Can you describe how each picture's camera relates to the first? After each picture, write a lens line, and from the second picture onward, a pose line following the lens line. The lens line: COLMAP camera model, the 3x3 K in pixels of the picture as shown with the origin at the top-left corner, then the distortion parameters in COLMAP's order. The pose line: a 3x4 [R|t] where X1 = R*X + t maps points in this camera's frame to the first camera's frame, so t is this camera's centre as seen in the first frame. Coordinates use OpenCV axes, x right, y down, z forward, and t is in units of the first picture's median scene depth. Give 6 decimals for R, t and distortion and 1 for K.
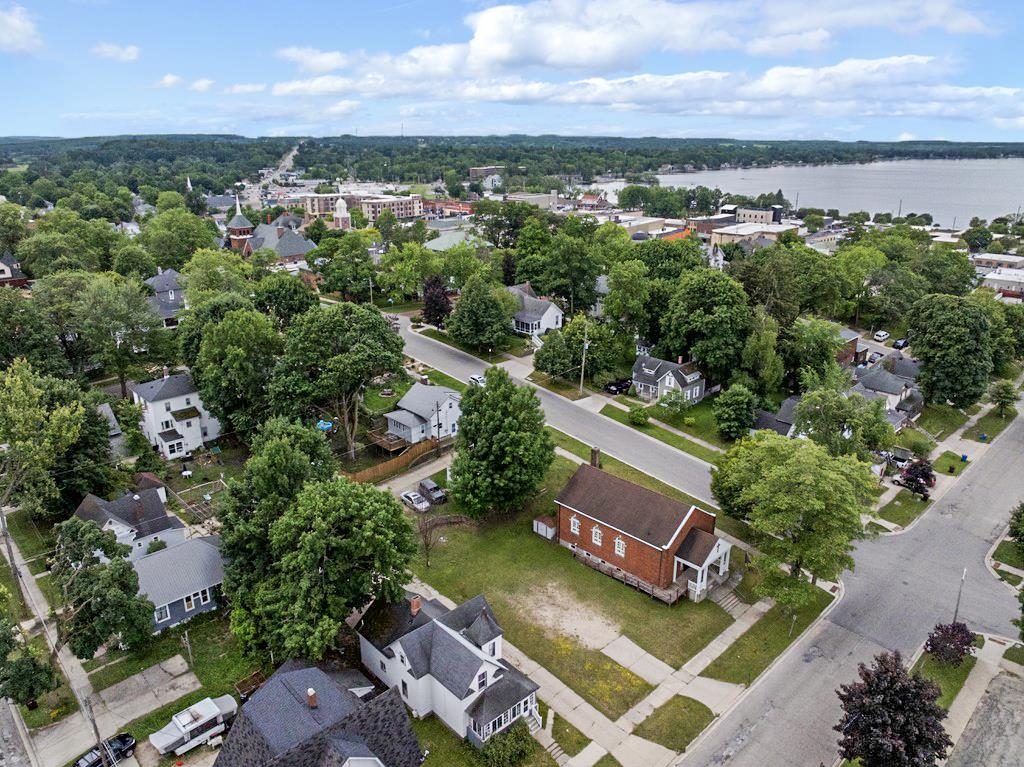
lens RADIAL K [[723.8, 0, 513.6], [0, 723.8, 359.9], [0, 0, 1]] dist [-0.022440, -0.030955]
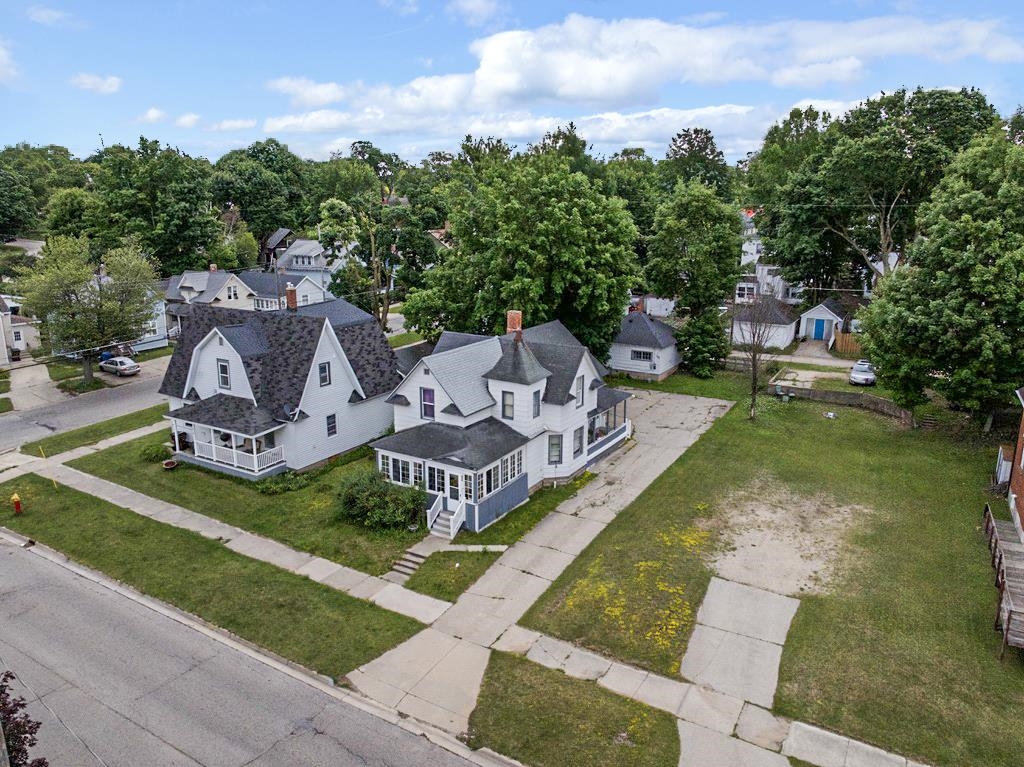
lens RADIAL K [[723.8, 0, 513.6], [0, 723.8, 359.9], [0, 0, 1]] dist [-0.022440, -0.030955]
pose [[0.271554, 0.204895, -0.940360, 0.379981], [-0.287100, 0.949834, 0.124051, 0.215906], [0.918603, 0.236290, 0.316757, 0.597046]]
